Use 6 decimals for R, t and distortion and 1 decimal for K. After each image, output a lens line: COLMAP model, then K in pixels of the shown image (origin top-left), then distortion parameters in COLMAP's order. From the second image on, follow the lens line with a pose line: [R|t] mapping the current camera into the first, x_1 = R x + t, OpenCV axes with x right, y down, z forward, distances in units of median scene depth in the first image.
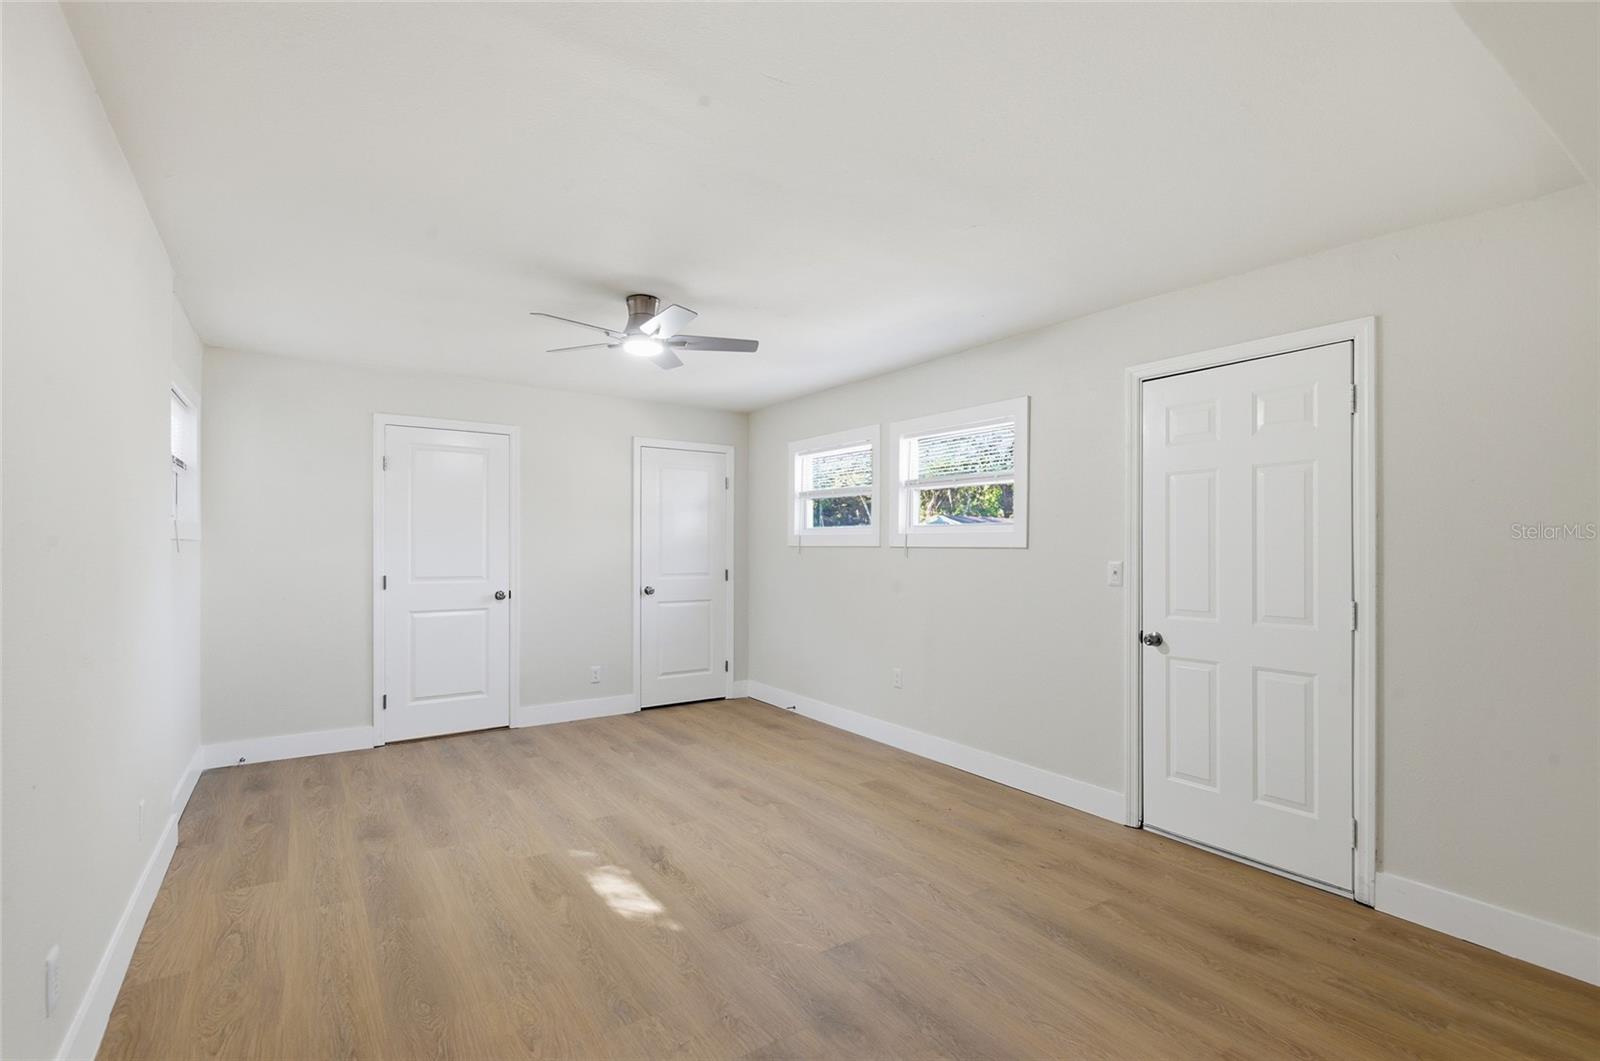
lens RADIAL K [[732.0, 0, 801.8], [0, 732.0, 545.2], [0, 0, 1]] dist [-0.000142, -0.000814]
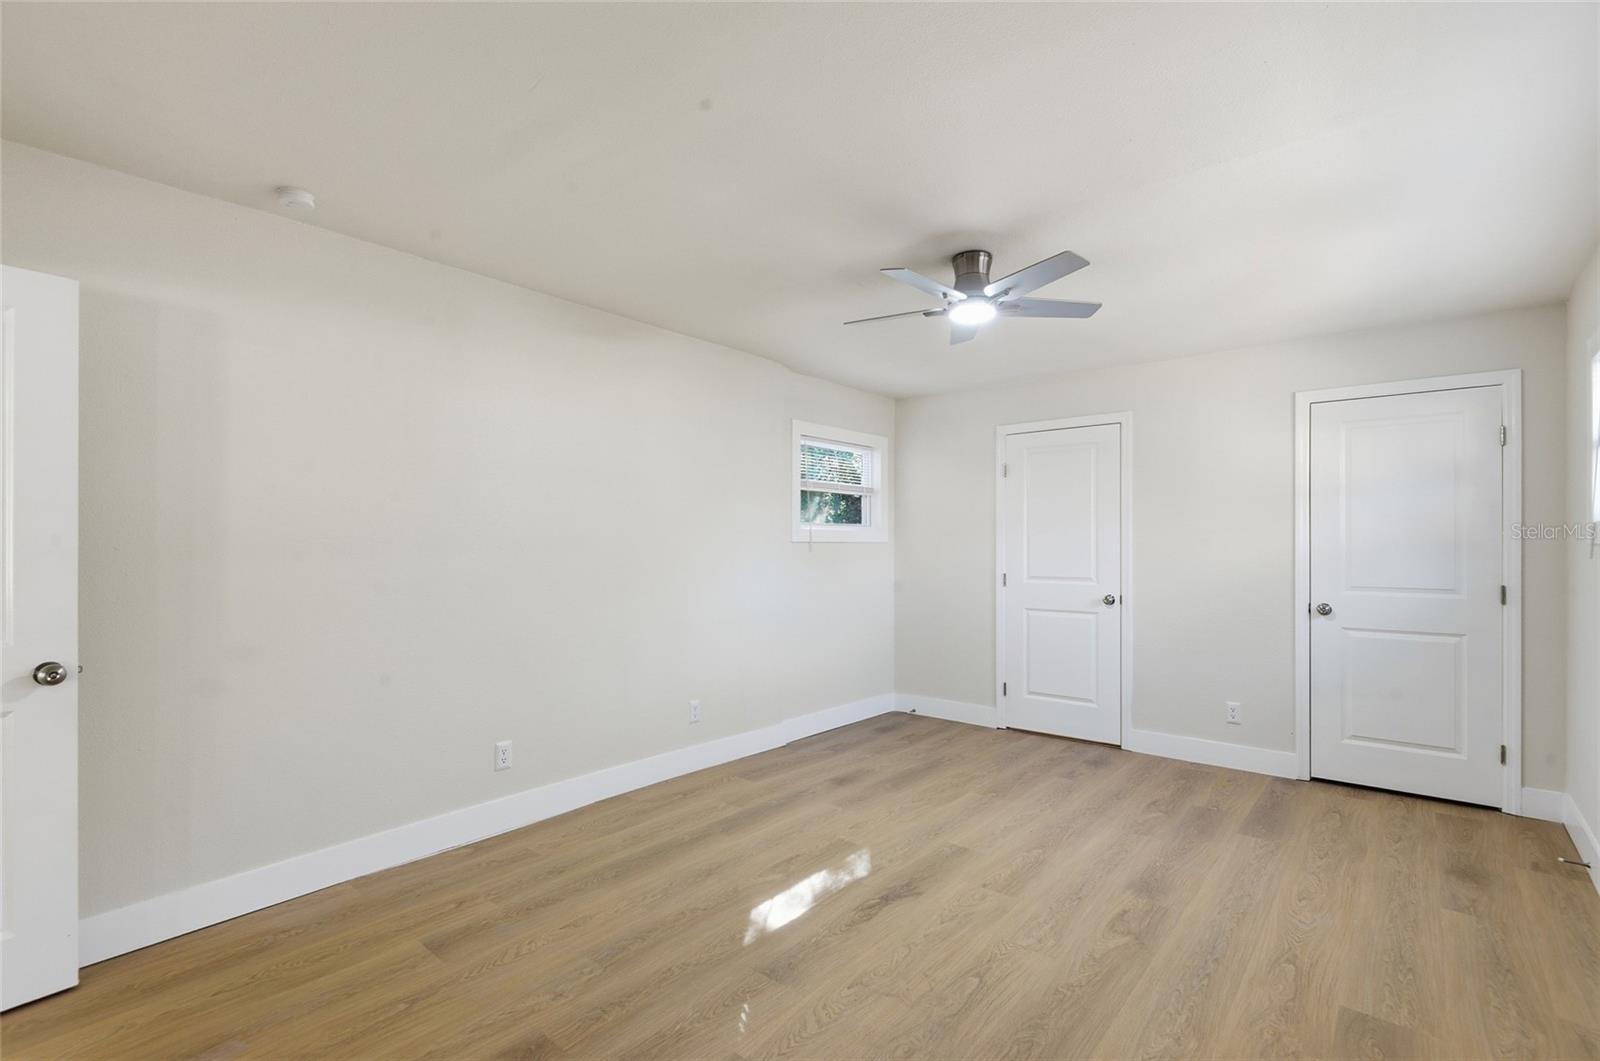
lens RADIAL K [[722.3, 0, 796.5], [0, 722.3, 547.1], [0, 0, 1]] dist [-0.003061, -0.001016]
pose [[0.264083, -0.002346, -0.964497, 0.491477], [0.002156, 0.999996, -0.001842, 0.004242], [0.964498, -0.001592, 0.264087, 0.528058]]
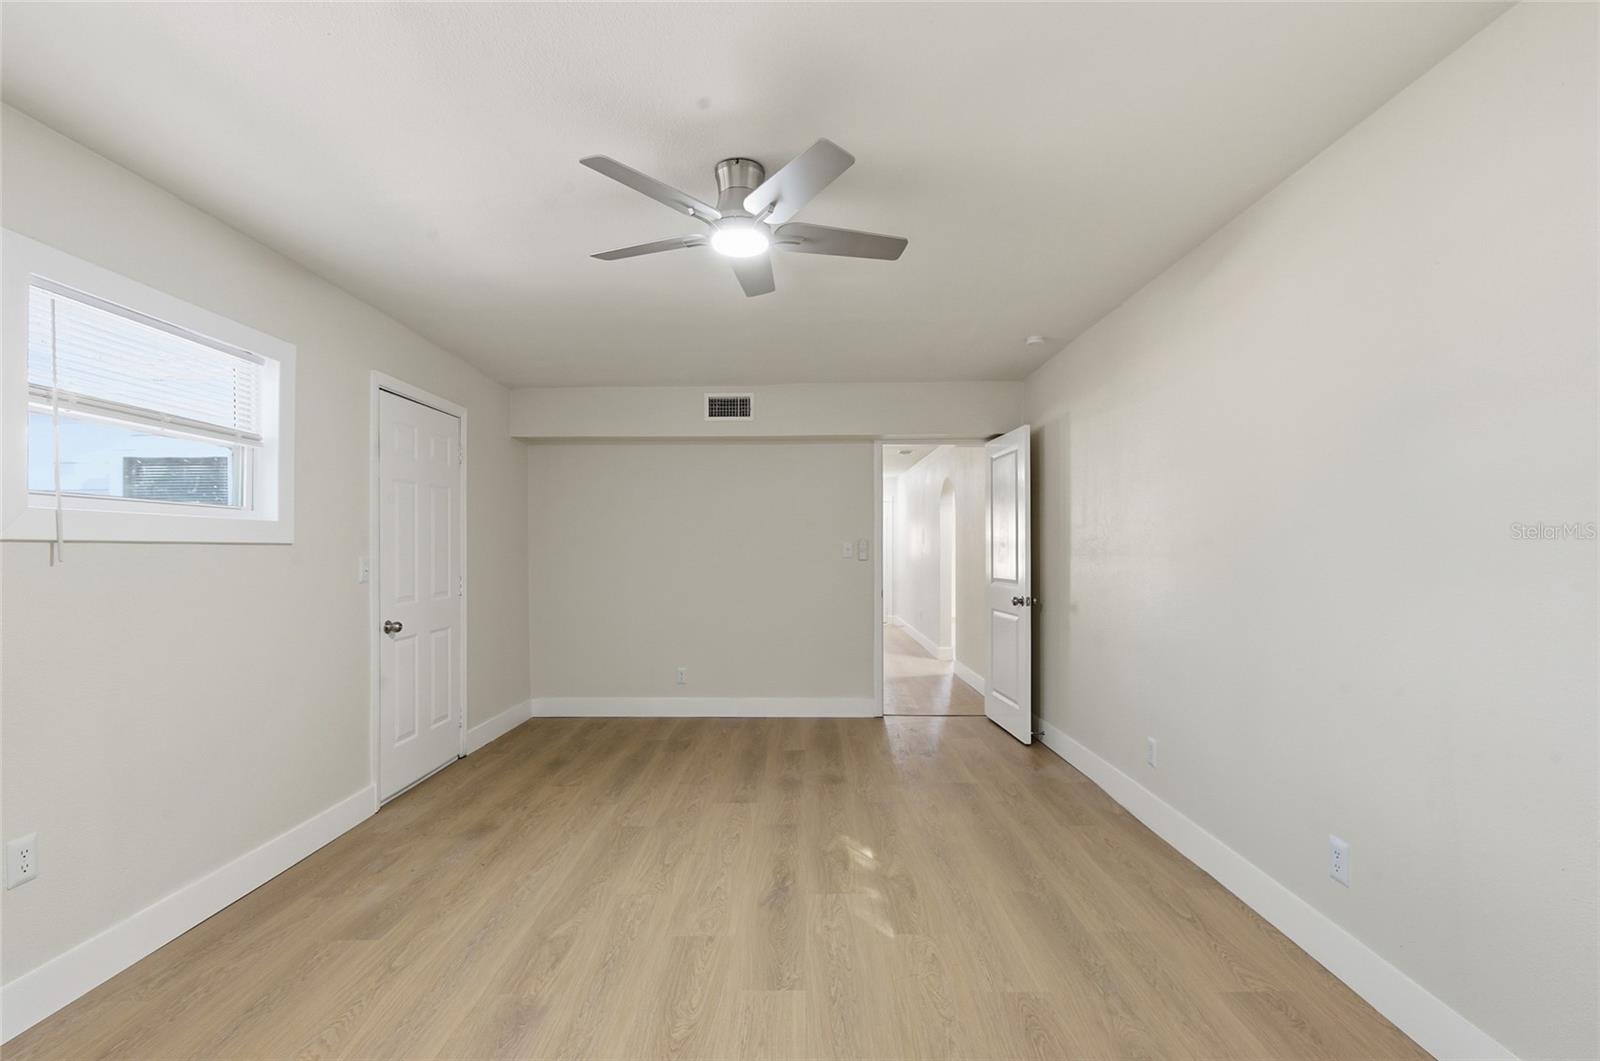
lens RADIAL K [[732.0, 0, 801.8], [0, 732.0, 545.2], [0, 0, 1]] dist [-0.000142, -0.000814]
pose [[-0.824027, -0.000979, 0.566550, -0.579650], [-0.002660, 0.999994, -0.002141, 0.005933], [-0.566545, -0.003271, -0.824024, 1.376841]]
